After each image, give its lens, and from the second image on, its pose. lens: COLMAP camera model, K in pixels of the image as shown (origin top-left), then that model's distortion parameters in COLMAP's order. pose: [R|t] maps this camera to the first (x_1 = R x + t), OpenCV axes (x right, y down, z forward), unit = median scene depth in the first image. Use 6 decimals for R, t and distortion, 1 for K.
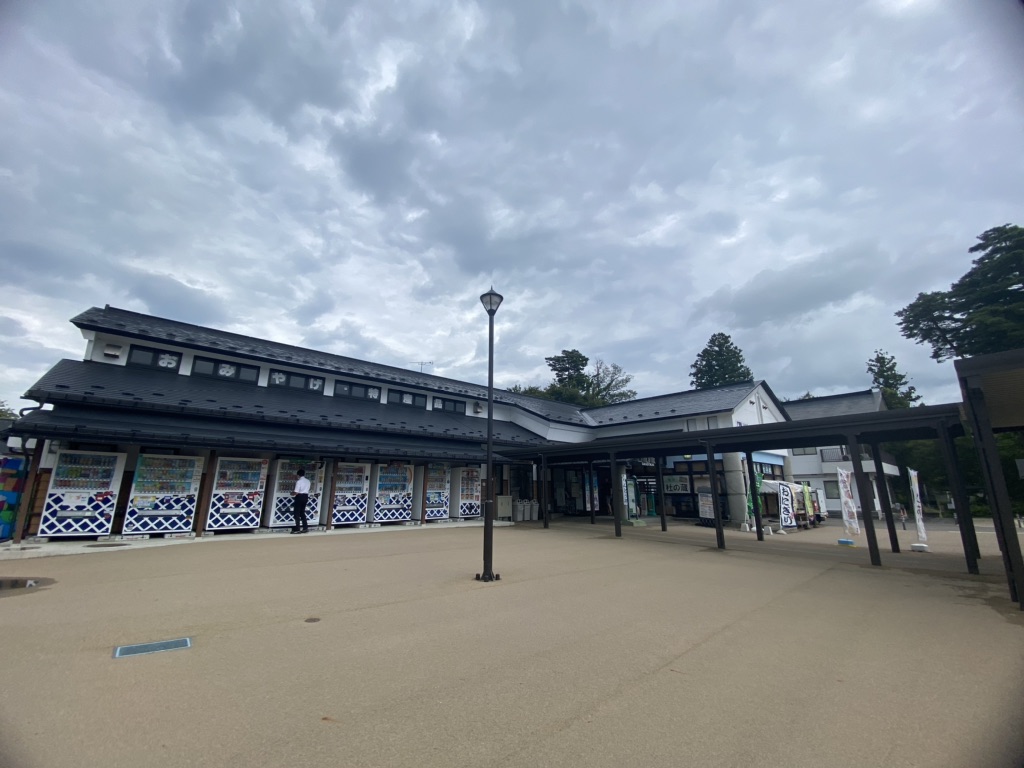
lens RADIAL K [[413.4, 0, 509.0], [0, 413.4, 385.5], [0, 0, 1]] dist [0.038569, -0.037513]
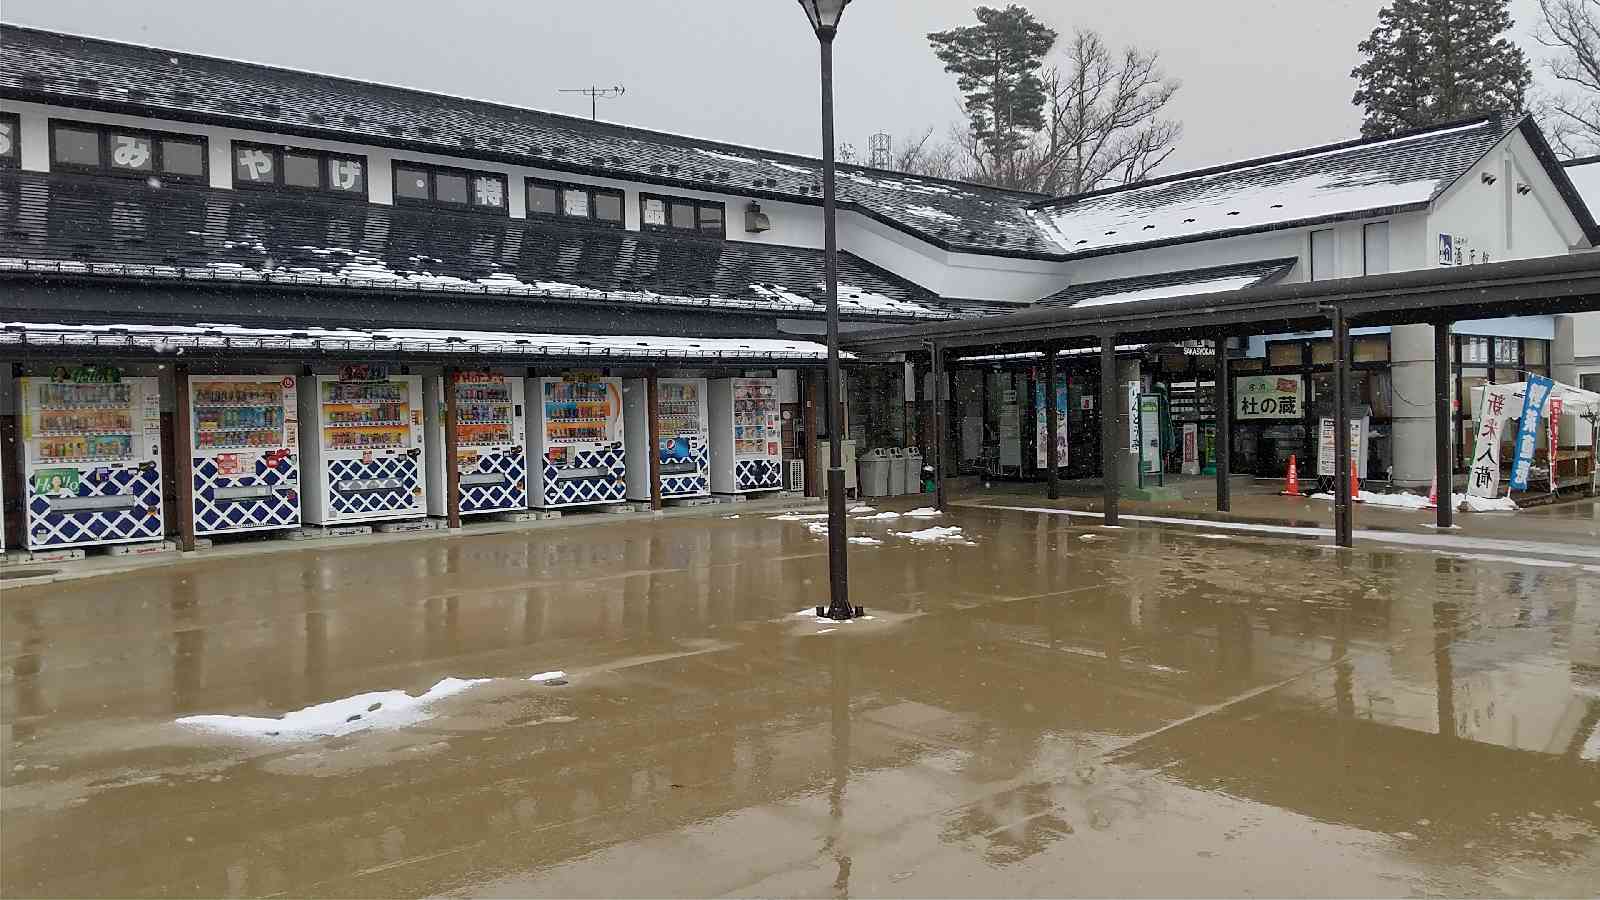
lens RADIAL K [[1173.5, 0, 789.4], [0, 1173.5, 447.9], [0, 0, 1]] dist [0.124304, -0.214994]
pose [[0.999266, -0.026362, -0.027800, -0.030031], [0.032970, 0.961307, 0.273500, -0.054808], [0.019514, -0.274216, 0.961470, -0.144811]]
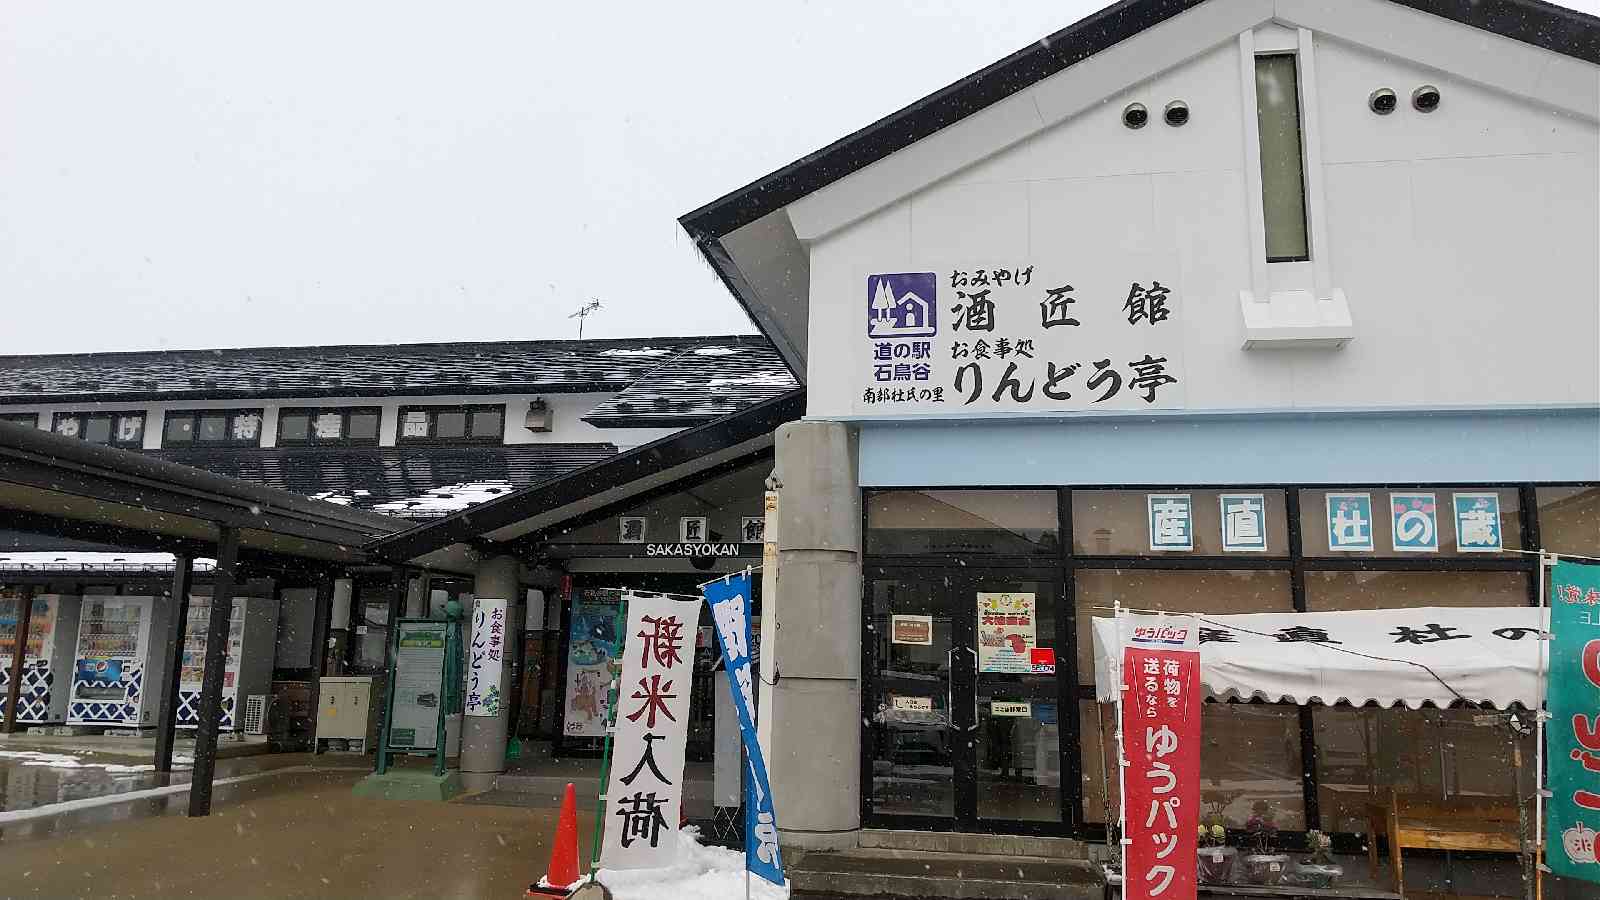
lens RADIAL K [[1163.6, 0, 786.1], [0, 1163.6, 442.9], [0, 0, 1]] dist [0.088635, -0.168498]
pose [[0.618993, -0.136666, -0.773414, 1.110622], [0.177620, 0.983590, -0.031648, 0.203799], [0.765048, -0.117784, 0.633110, 0.809020]]
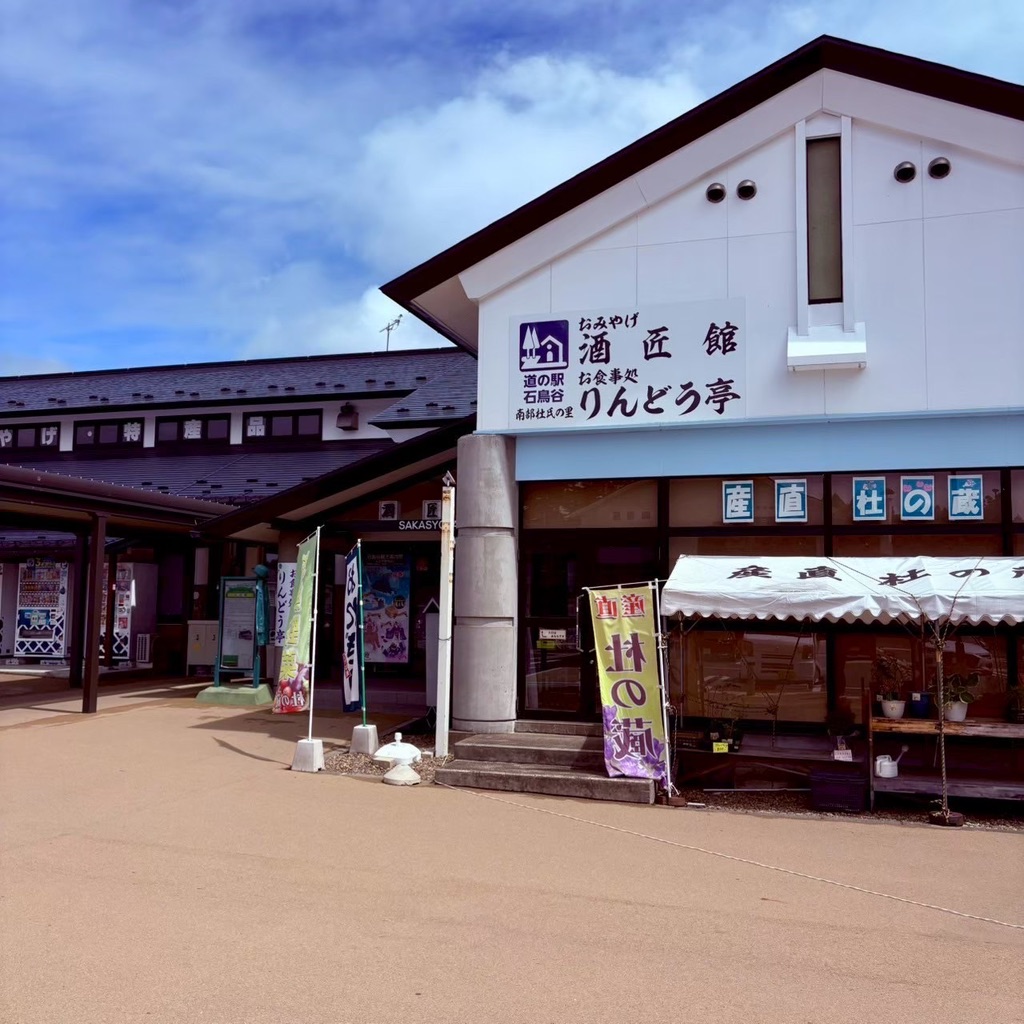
lens RADIAL K [[1023.8, 0, 495.1], [0, 1023.8, 530.7], [0, 0, 1]] dist [0.088580, -0.216250]
pose [[0.513770, -0.061865, -0.855694, 1.280099], [0.204484, 0.977482, 0.052105, 0.207362], [0.833203, -0.201745, 0.514851, 0.821047]]
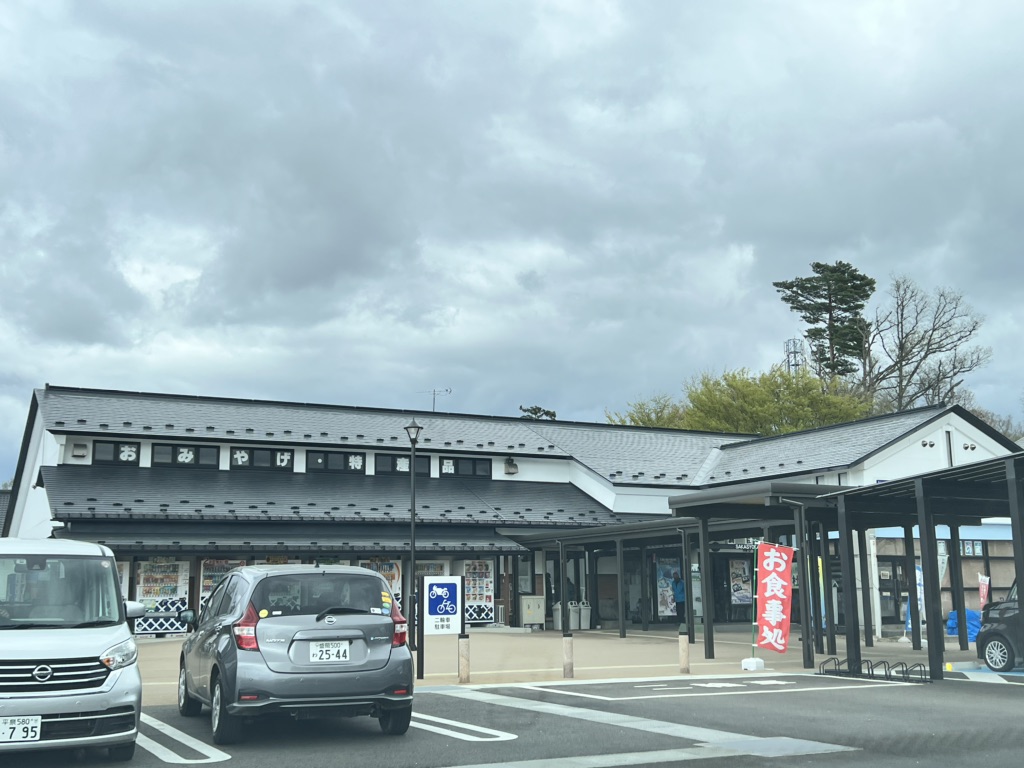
lens RADIAL K [[1166.8, 0, 514.4], [0, 1166.8, 379.3], [0, 0, 1]] dist [0.254779, -0.833605]
pose [[0.970157, -0.059730, -0.235007, 0.548097], [0.074488, 0.995736, 0.054426, -0.270100], [0.230754, -0.070307, 0.970469, -1.169448]]
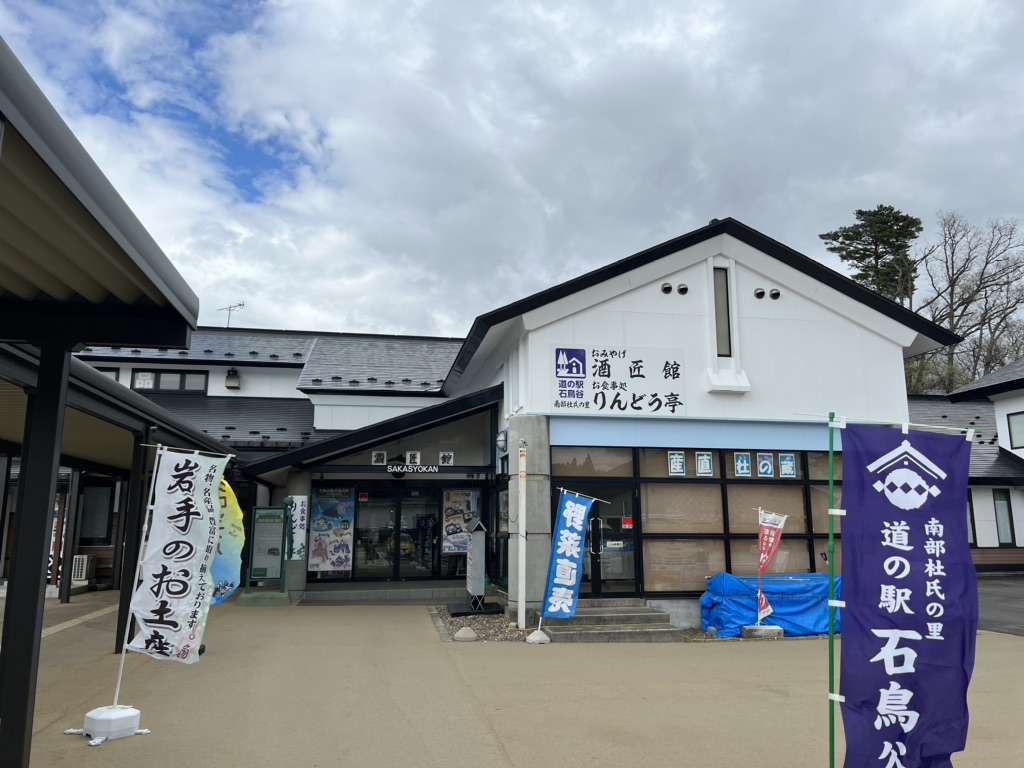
lens RADIAL K [[773.6, 0, 512.0], [0, 773.6, 384.0], [0, 0, 1]] dist [0.063104, -0.005259]
pose [[0.857000, -0.099120, -0.505694, 1.077592], [0.132051, 0.990801, 0.029581, 0.113754], [0.498110, -0.092128, 0.862206, 0.447908]]
